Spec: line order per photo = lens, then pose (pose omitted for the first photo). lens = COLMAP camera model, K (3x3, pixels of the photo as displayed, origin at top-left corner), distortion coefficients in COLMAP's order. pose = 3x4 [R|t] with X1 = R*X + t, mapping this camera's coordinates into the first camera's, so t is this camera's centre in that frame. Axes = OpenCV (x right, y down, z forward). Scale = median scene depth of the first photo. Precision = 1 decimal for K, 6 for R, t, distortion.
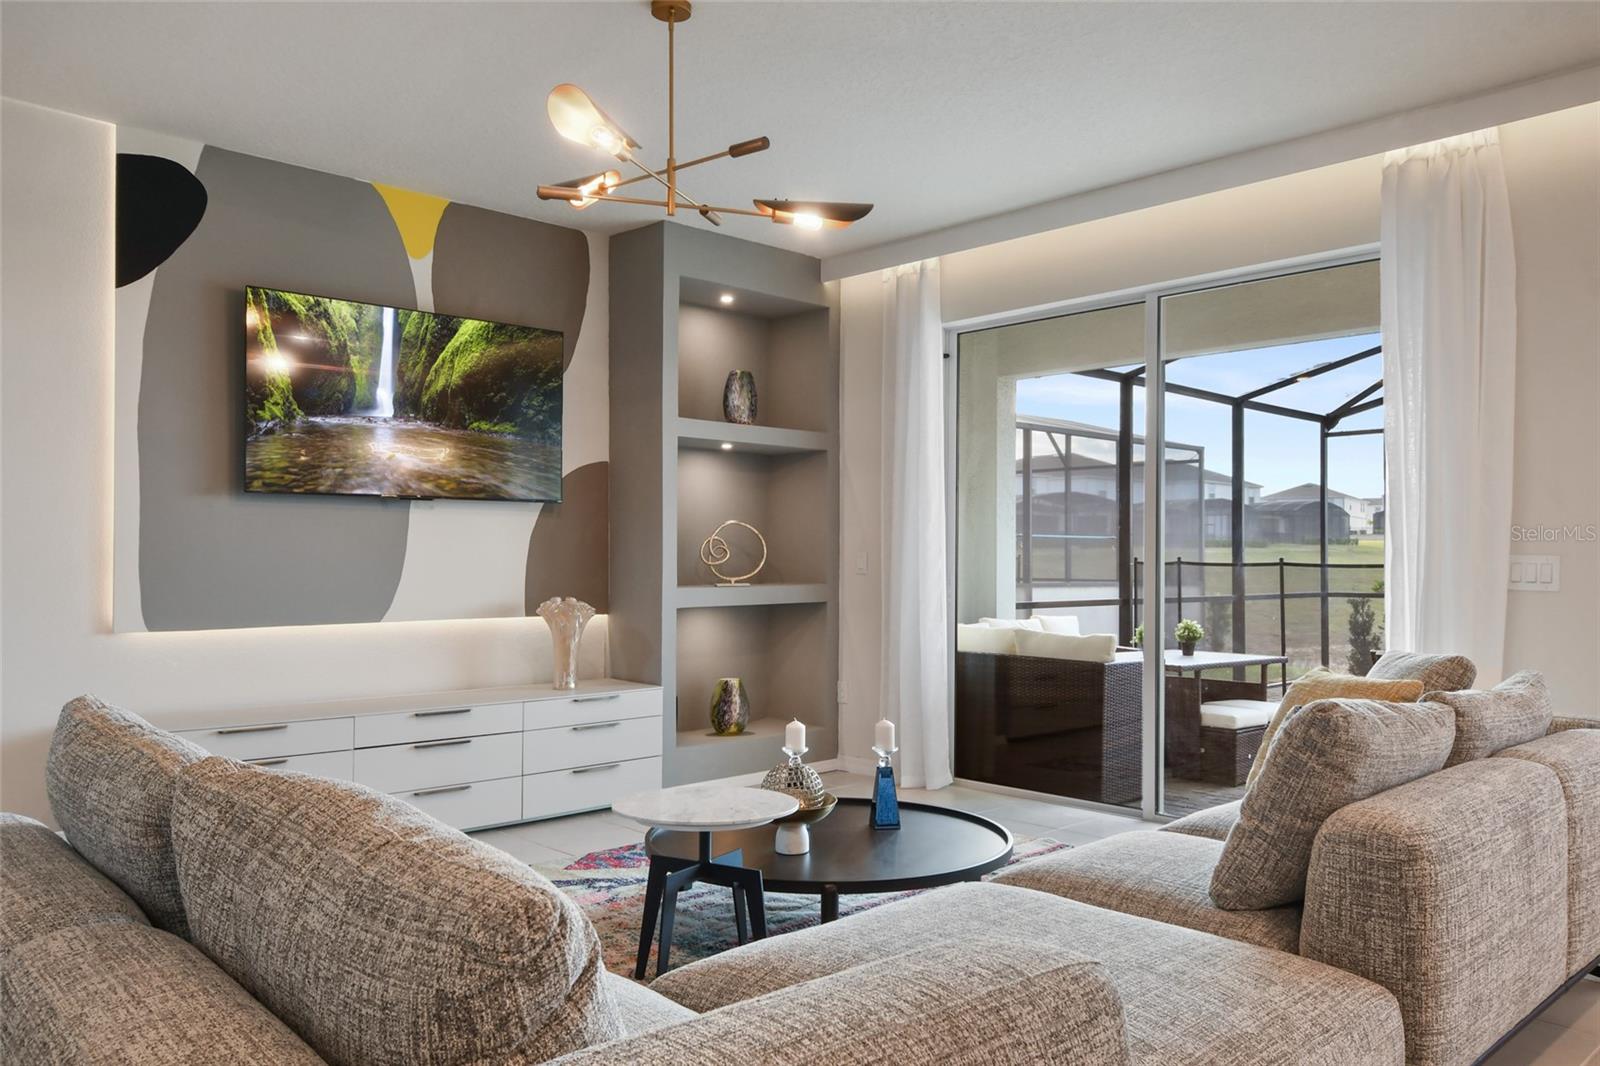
lens RADIAL K [[1162.4, 0, 811.8], [0, 1162.4, 554.9], [0, 0, 1]] dist [-0.004122, -0.015634]
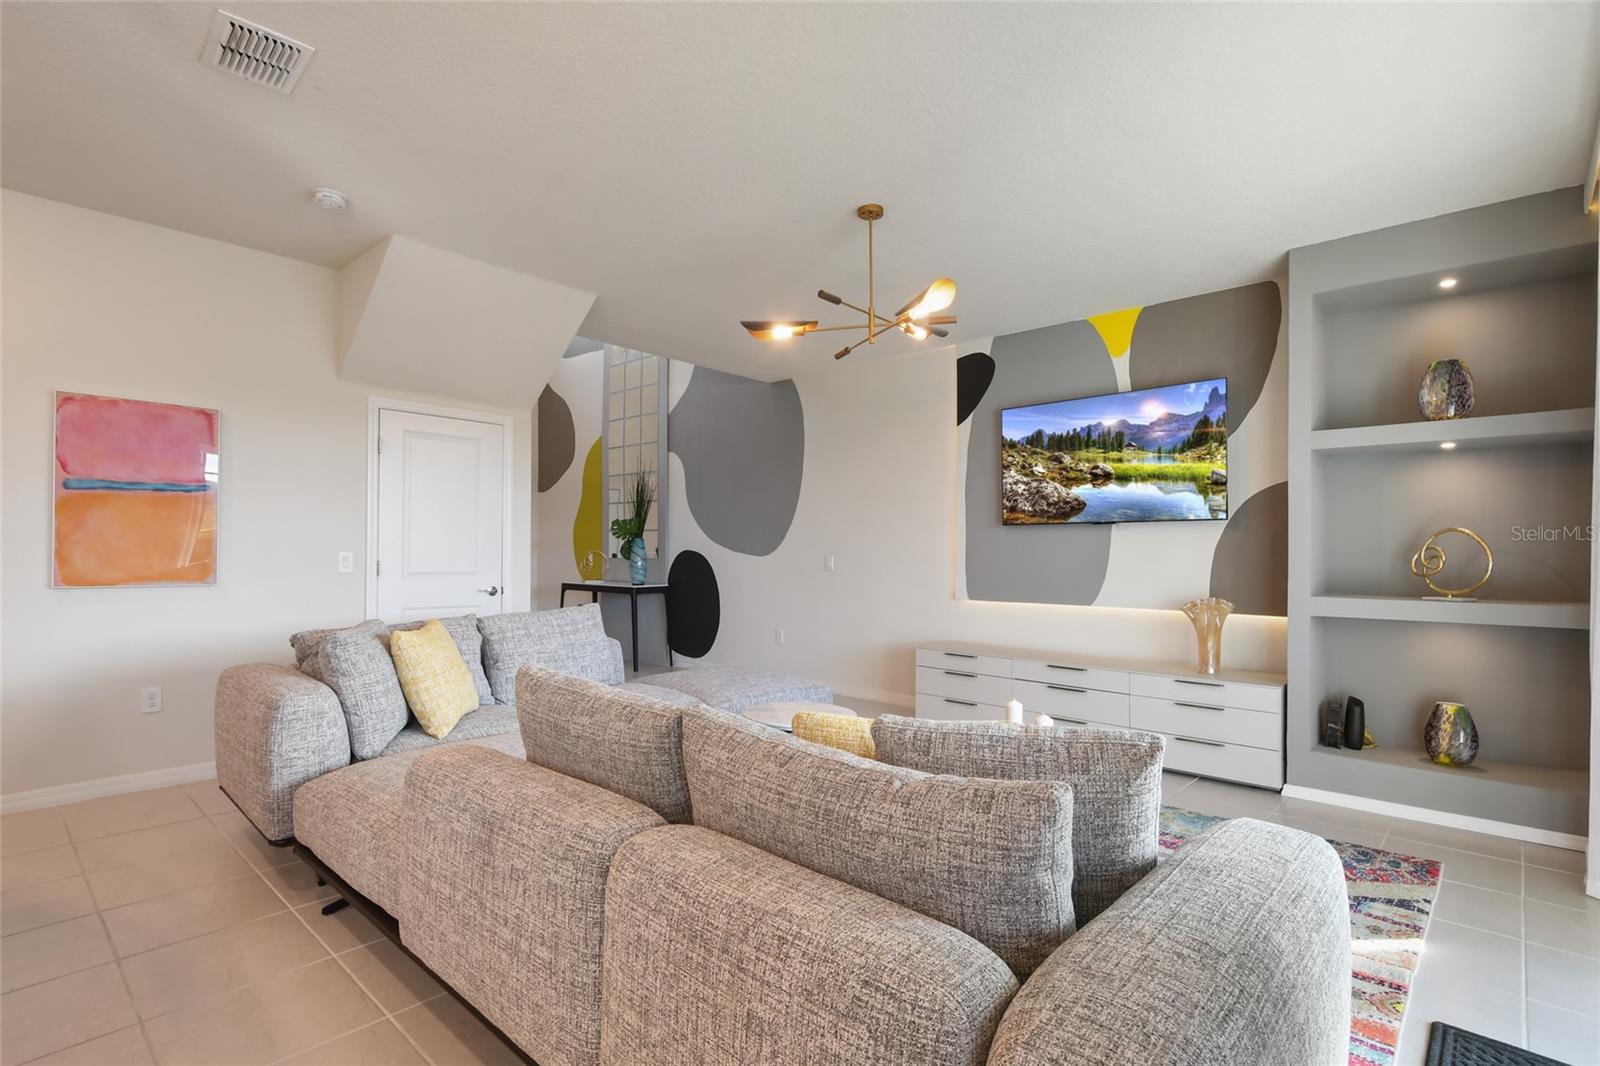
lens RADIAL K [[776.8, 0, 807.6], [0, 776.8, 536.8], [0, 0, 1]] dist [0.014341, -0.003220]
pose [[0.063147, -0.021129, -0.997781, 0.566762], [-0.004692, 0.999759, -0.021467, -0.007622], [0.997993, 0.006037, 0.063032, 0.521712]]
